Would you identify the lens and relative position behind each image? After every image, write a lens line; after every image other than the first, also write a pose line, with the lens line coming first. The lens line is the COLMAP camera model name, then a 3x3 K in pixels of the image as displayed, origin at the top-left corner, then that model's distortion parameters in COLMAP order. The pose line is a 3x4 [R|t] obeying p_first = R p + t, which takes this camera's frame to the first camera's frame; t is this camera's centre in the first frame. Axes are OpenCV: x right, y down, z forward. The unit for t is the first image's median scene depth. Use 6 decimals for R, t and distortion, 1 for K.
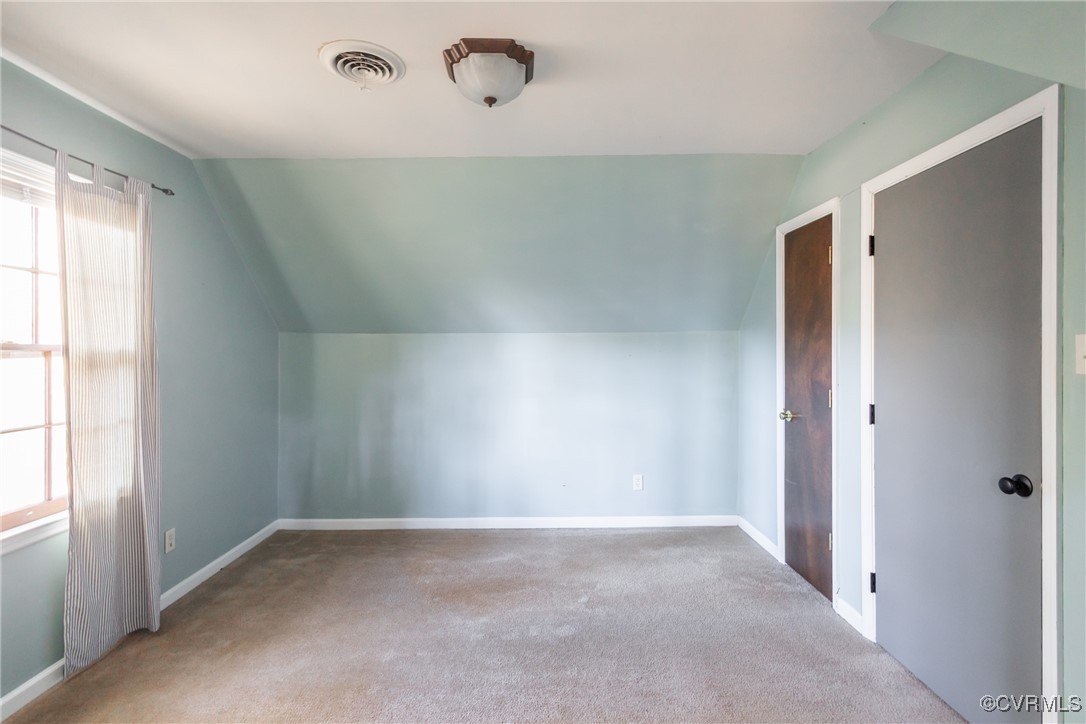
lens RADIAL K [[502.3, 0, 546.5], [0, 502.3, 355.8], [0, 0, 1]] dist [0.002302, 0.000811]
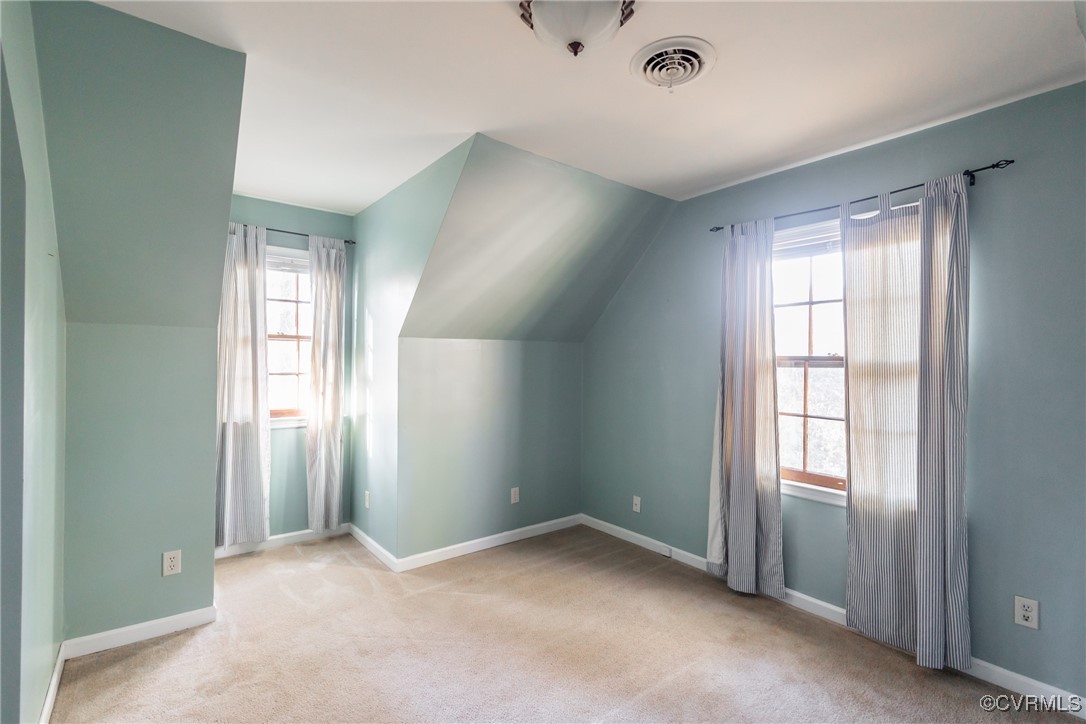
lens RADIAL K [[502.3, 0, 546.5], [0, 502.3, 355.8], [0, 0, 1]] dist [0.002302, 0.000811]
pose [[-0.779849, -0.005934, -0.625940, 0.392159], [-0.011243, 0.999927, 0.004527, -0.020254], [0.625867, 0.010568, -0.779858, 1.492929]]
